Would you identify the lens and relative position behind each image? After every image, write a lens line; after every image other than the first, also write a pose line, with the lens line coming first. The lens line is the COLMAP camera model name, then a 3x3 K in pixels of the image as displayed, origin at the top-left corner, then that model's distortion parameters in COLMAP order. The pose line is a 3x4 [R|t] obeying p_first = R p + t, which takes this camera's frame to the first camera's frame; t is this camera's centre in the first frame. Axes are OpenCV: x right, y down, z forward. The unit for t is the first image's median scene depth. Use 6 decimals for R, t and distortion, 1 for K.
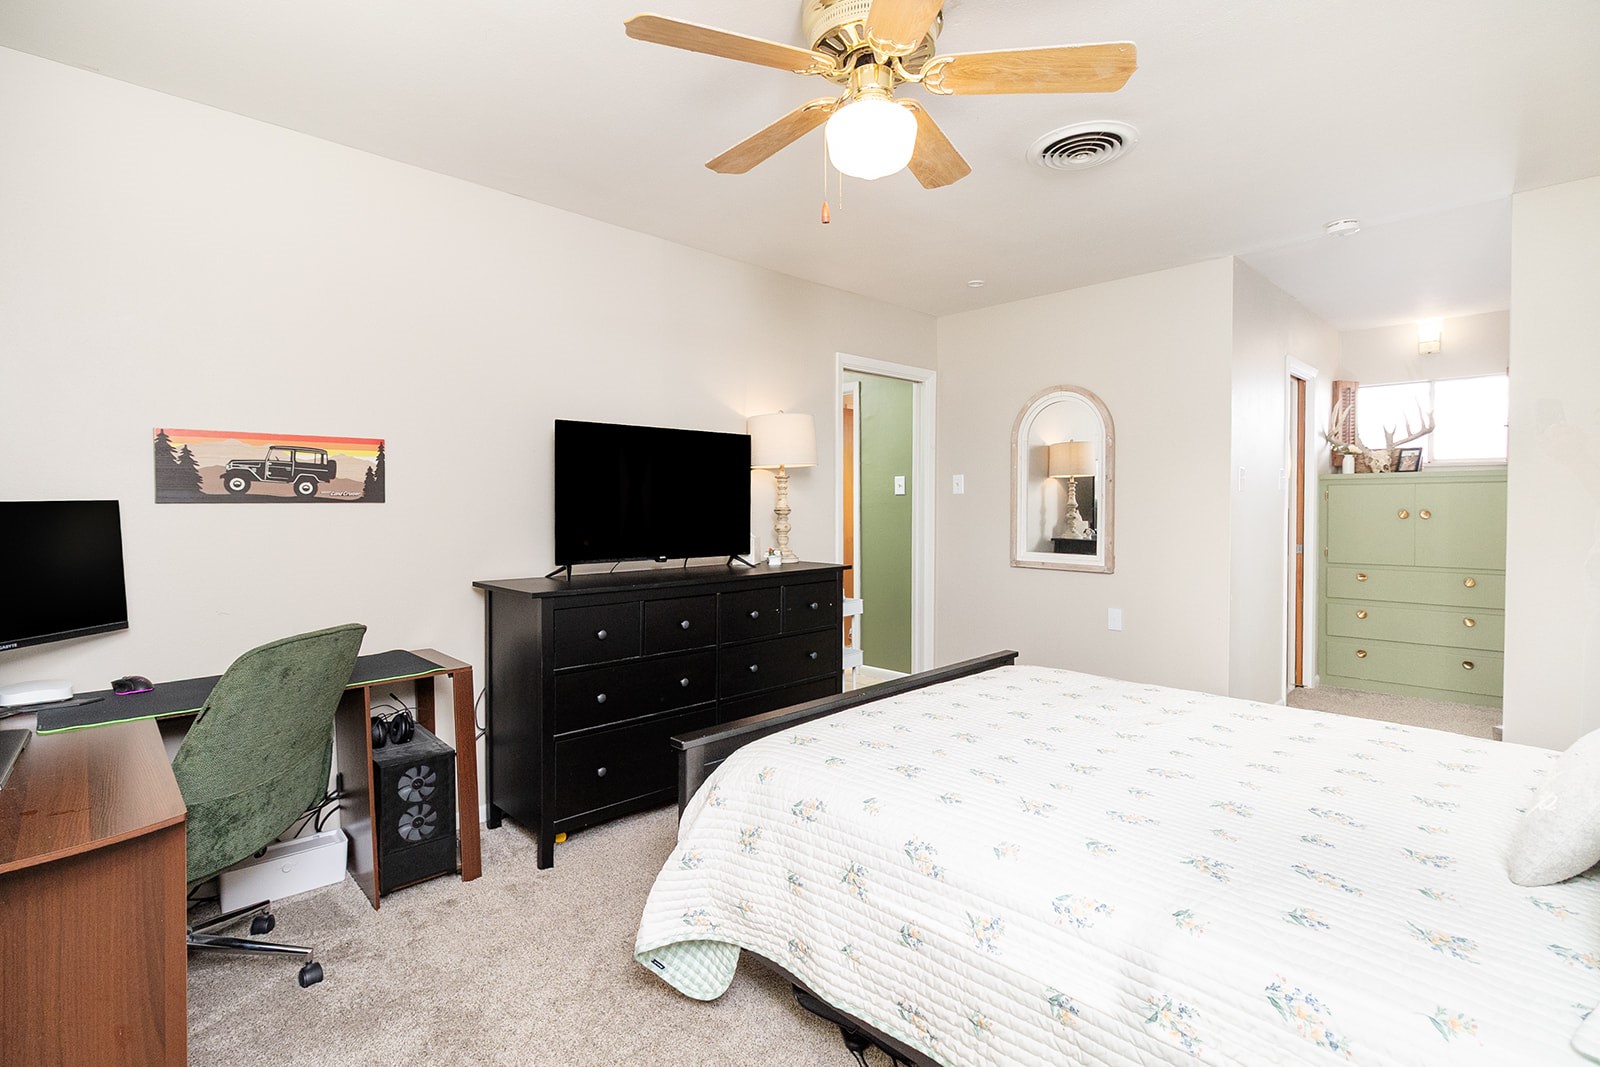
lens RADIAL K [[756.6, 0, 798.5], [0, 756.6, 523.8], [0, 0, 1]] dist [-0.002948, 0.000181]
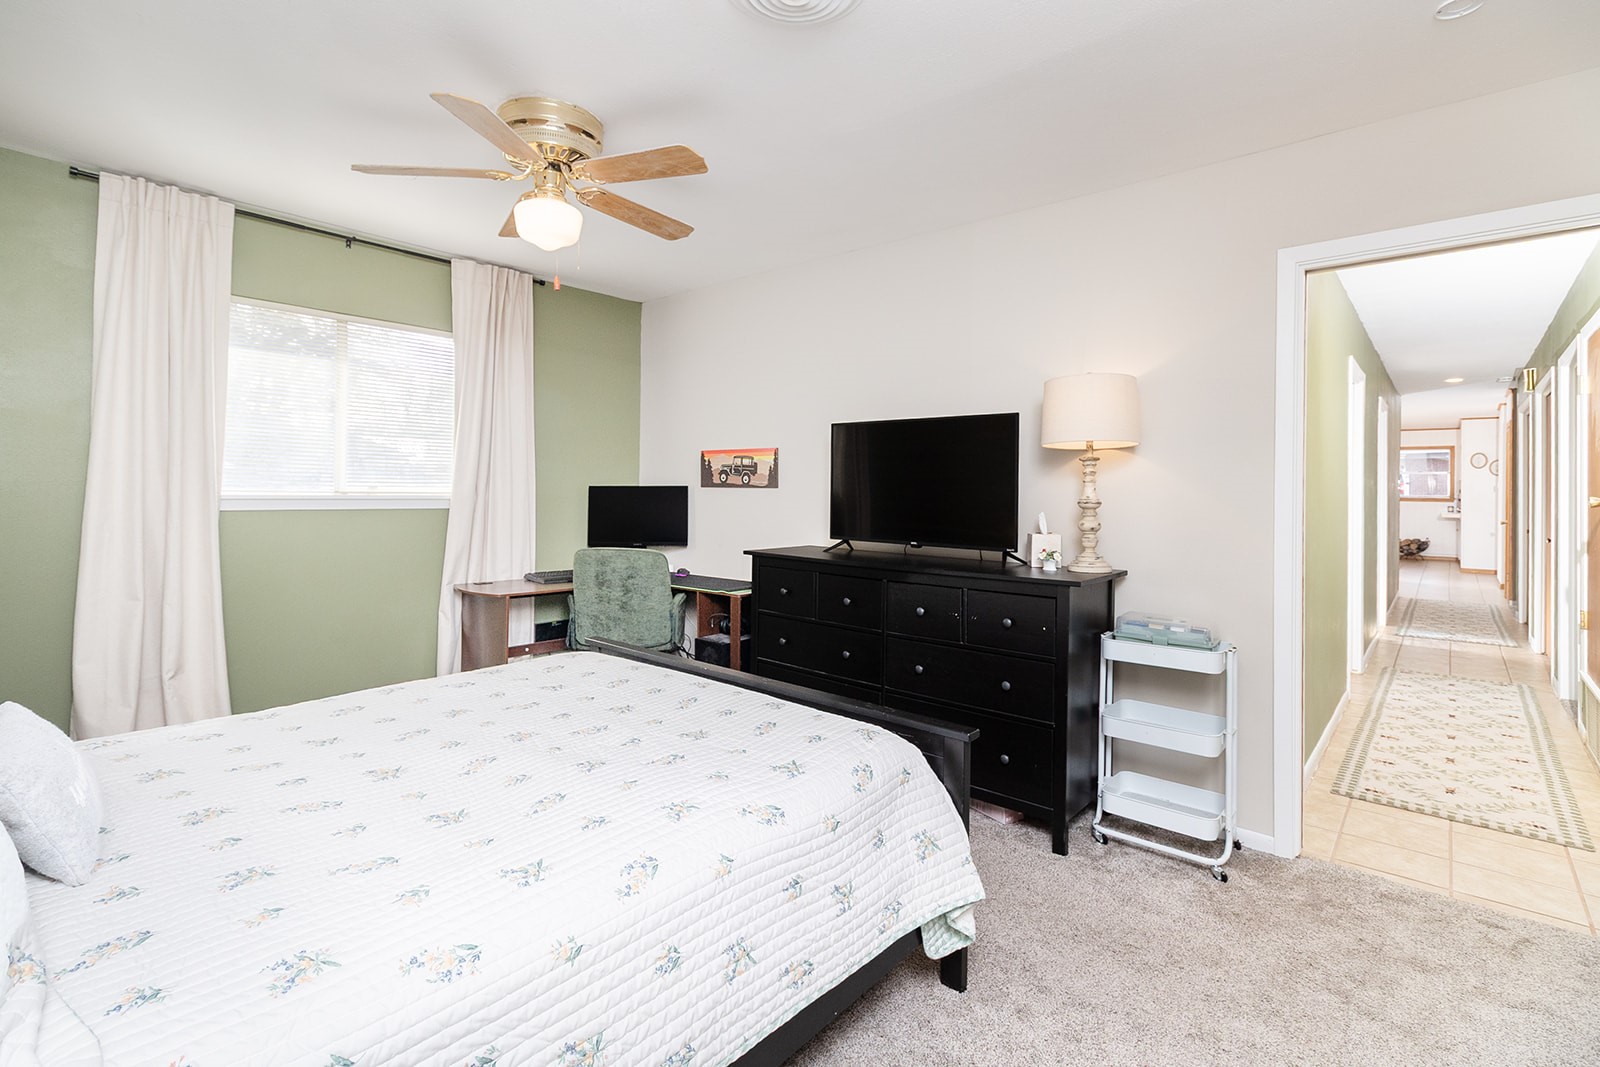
lens RADIAL K [[756.6, 0, 772.2], [0, 756.6, 486.2], [0, 0, 1]] dist [-0.002948, 0.000181]
pose [[0.075375, -0.000547, -0.997155, 1.087340], [-0.039443, 0.999216, -0.003530, -0.027859], [0.996375, 0.039597, 0.075294, 0.933325]]
